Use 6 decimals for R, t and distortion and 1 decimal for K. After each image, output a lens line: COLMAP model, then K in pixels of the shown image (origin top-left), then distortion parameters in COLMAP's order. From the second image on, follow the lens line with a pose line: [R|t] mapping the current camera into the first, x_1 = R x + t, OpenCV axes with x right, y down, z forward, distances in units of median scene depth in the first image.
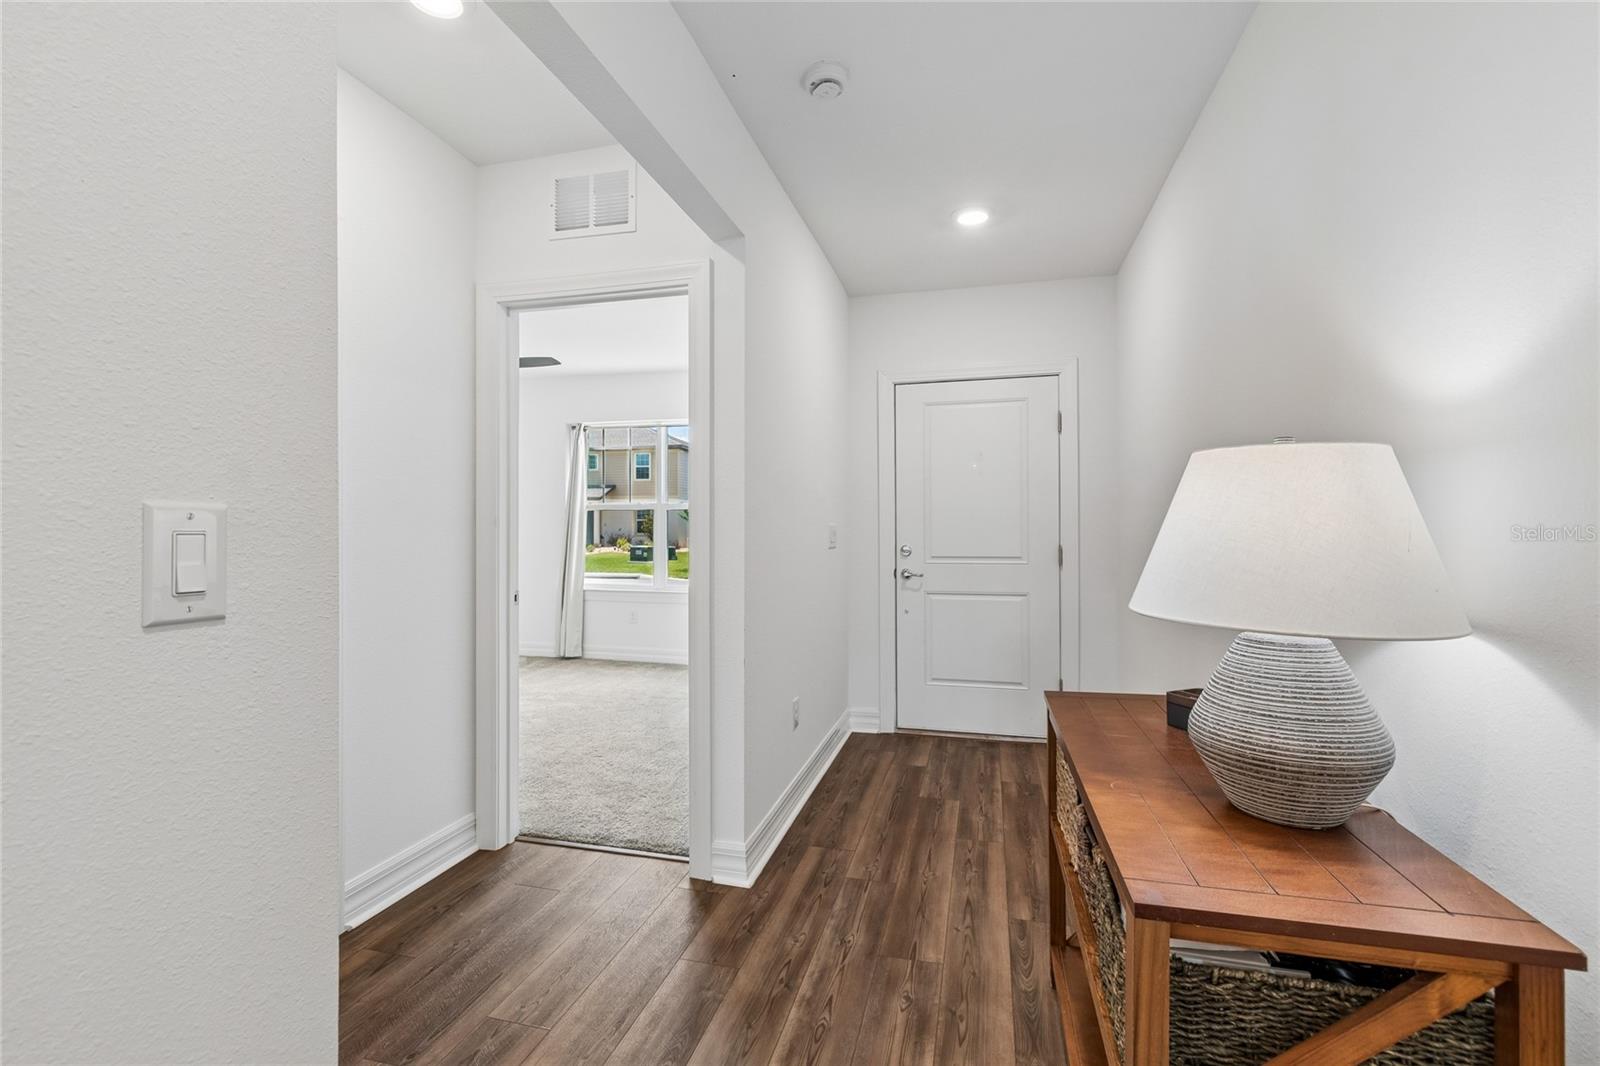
lens RADIAL K [[700.6, 0, 802.2], [0, 700.6, 529.6], [0, 0, 1]] dist [-0.000785, -0.000085]
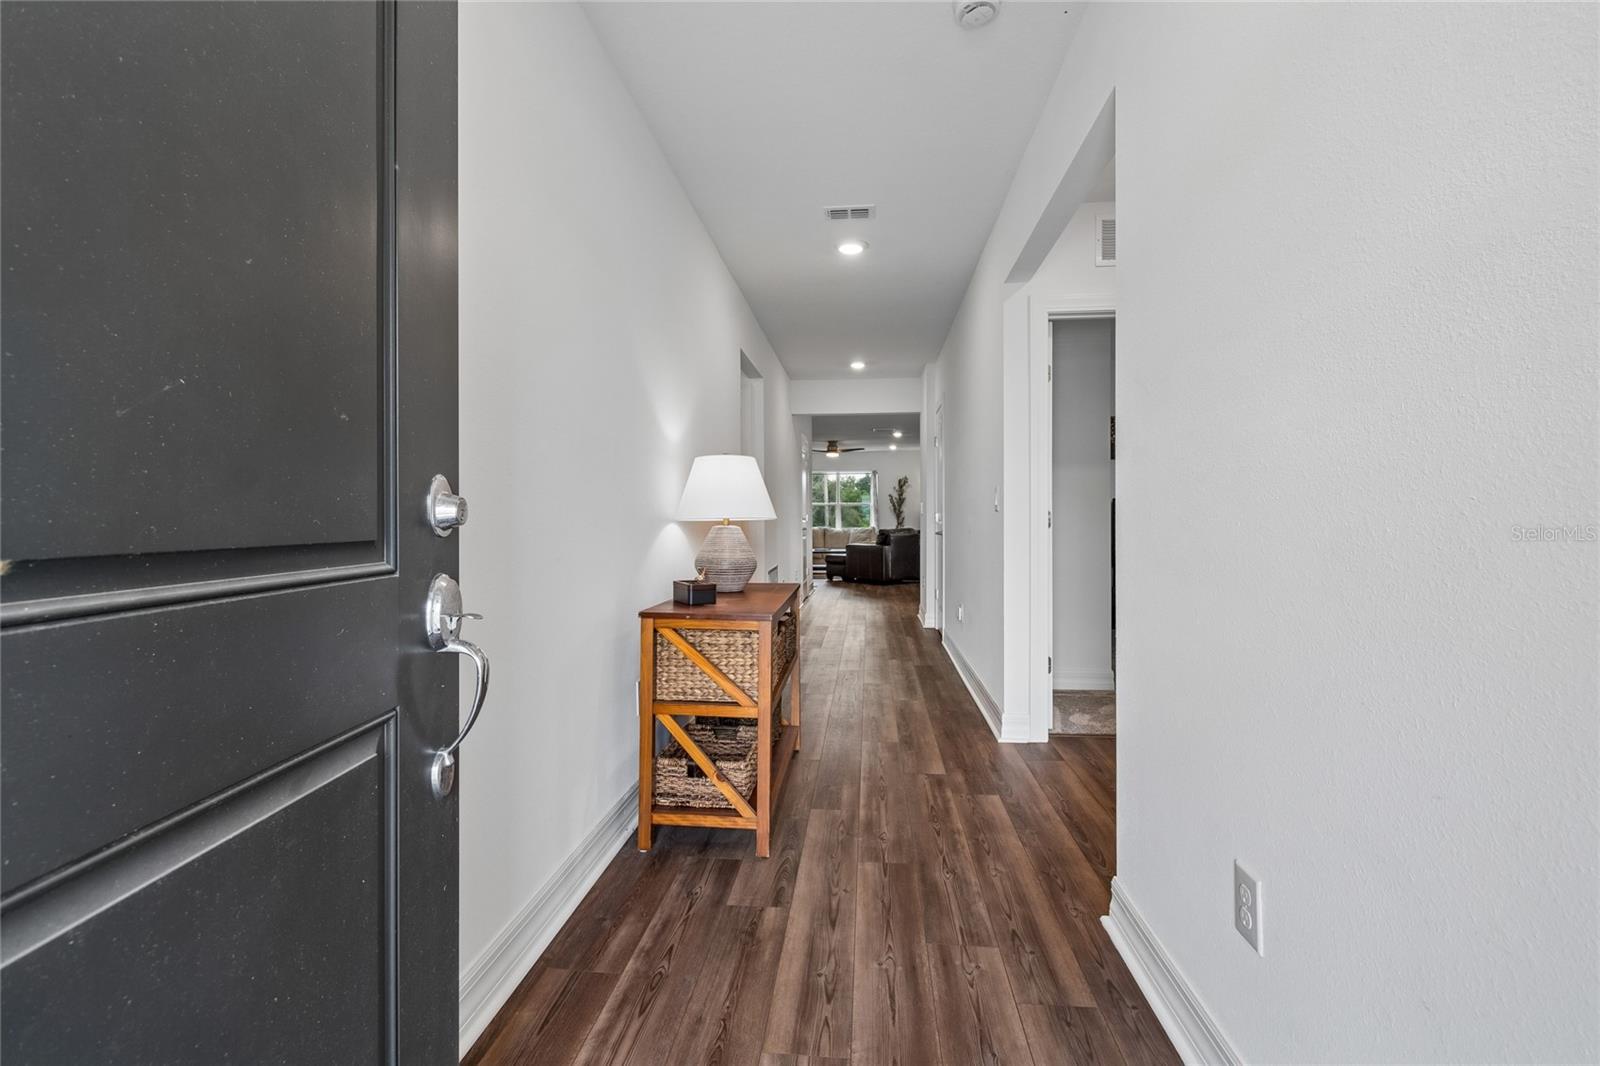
lens RADIAL K [[700.6, 0, 798.8], [0, 700.6, 522.8], [0, 0, 1]] dist [-0.000785, -0.000085]
pose [[-0.987485, -0.000068, -0.157712, 0.424165], [-0.001609, 0.999952, 0.009644, 0.057117], [0.157703, 0.009777, -0.987438, 1.877758]]
